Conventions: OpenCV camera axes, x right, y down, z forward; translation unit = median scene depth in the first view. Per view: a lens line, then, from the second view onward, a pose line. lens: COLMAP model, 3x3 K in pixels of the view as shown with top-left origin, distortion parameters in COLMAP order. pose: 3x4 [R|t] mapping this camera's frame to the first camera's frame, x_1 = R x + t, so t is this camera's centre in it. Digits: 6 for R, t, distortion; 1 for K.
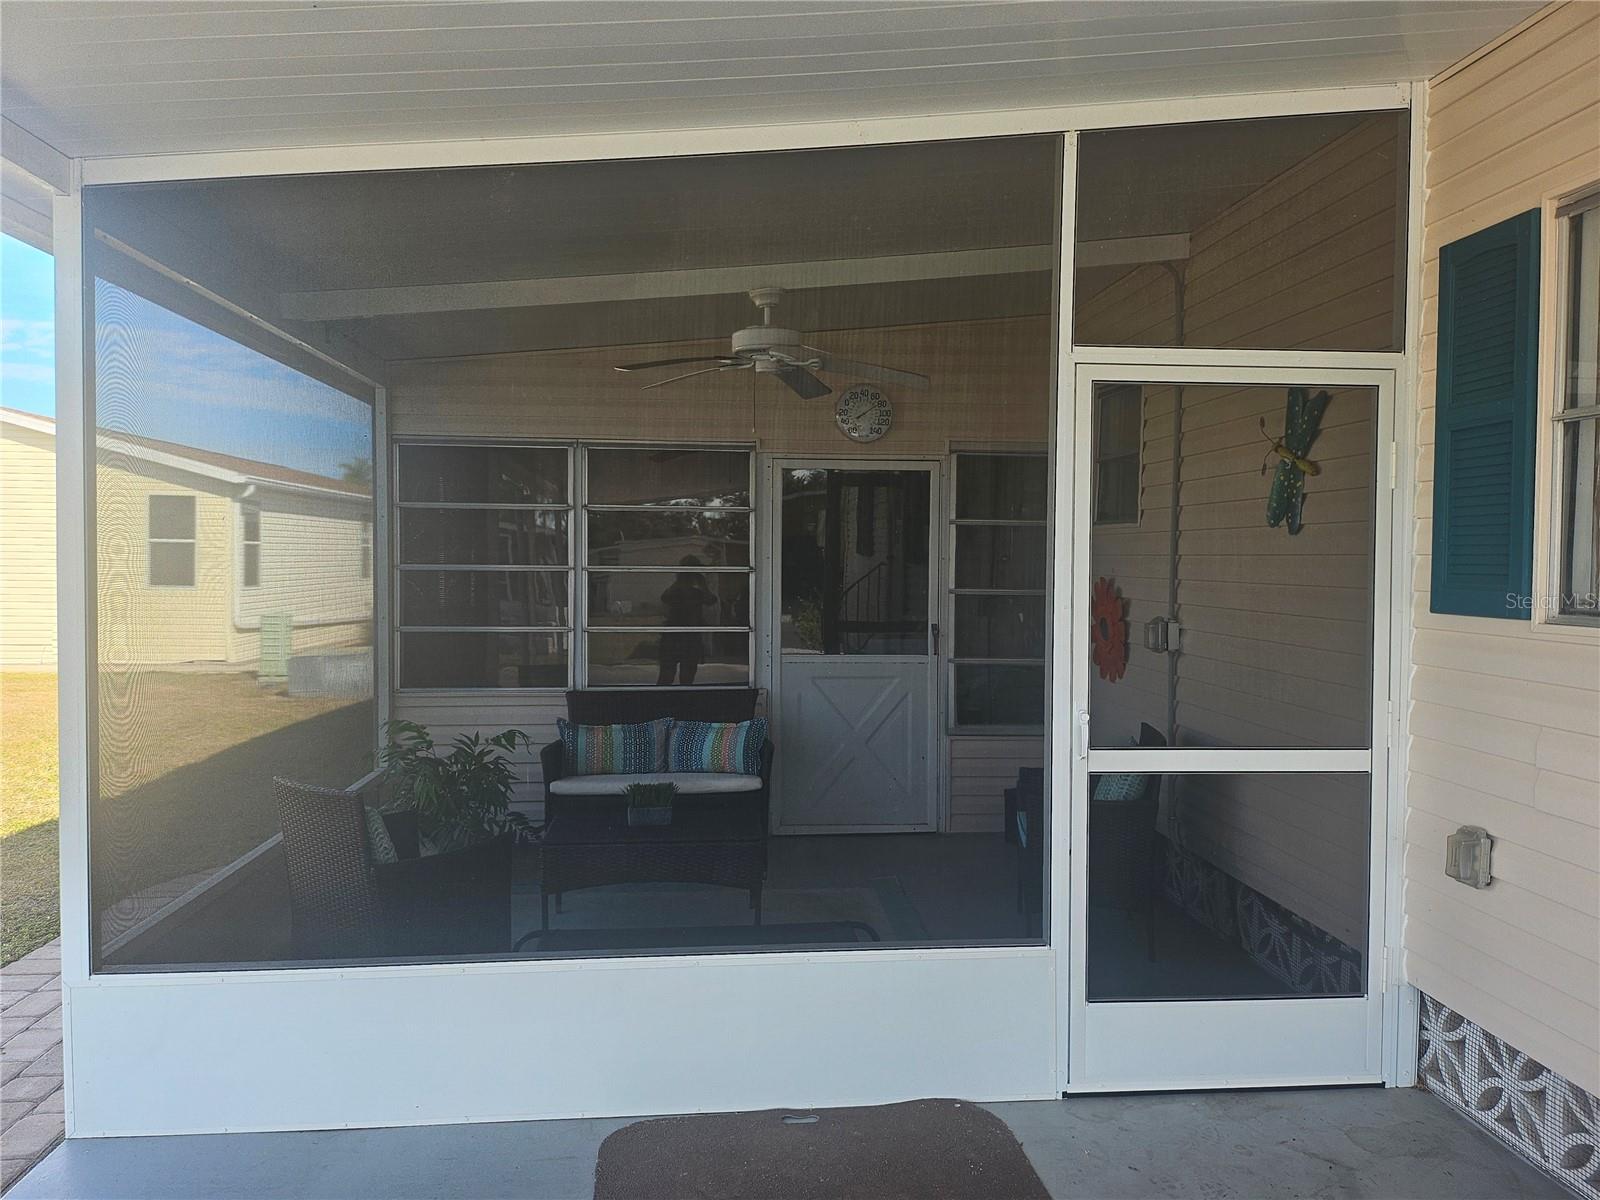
lens RADIAL K [[1133.4, 0, 819.0], [0, 1133.4, 593.7], [0, 0, 1]] dist [0.089121, -0.106324]
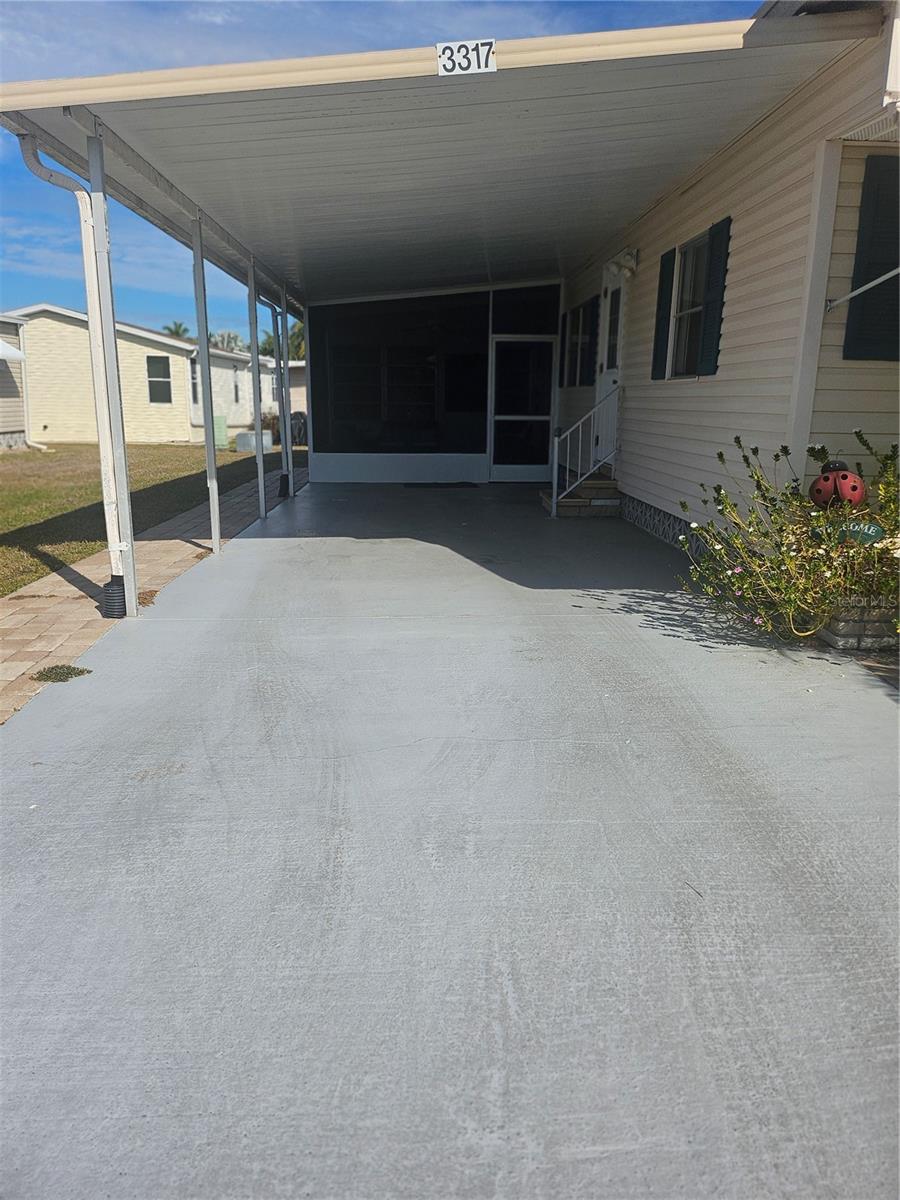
lens RADIAL K [[850.1, 0, 450.0], [0, 850.1, 600.0], [0, 0, 1]] dist [0.089121, -0.106324]
pose [[0.997484, 0.017745, -0.068630, 0.310495], [-0.003923, 0.980496, 0.196499, 0.194907], [0.070778, -0.195735, 0.978099, -2.941993]]
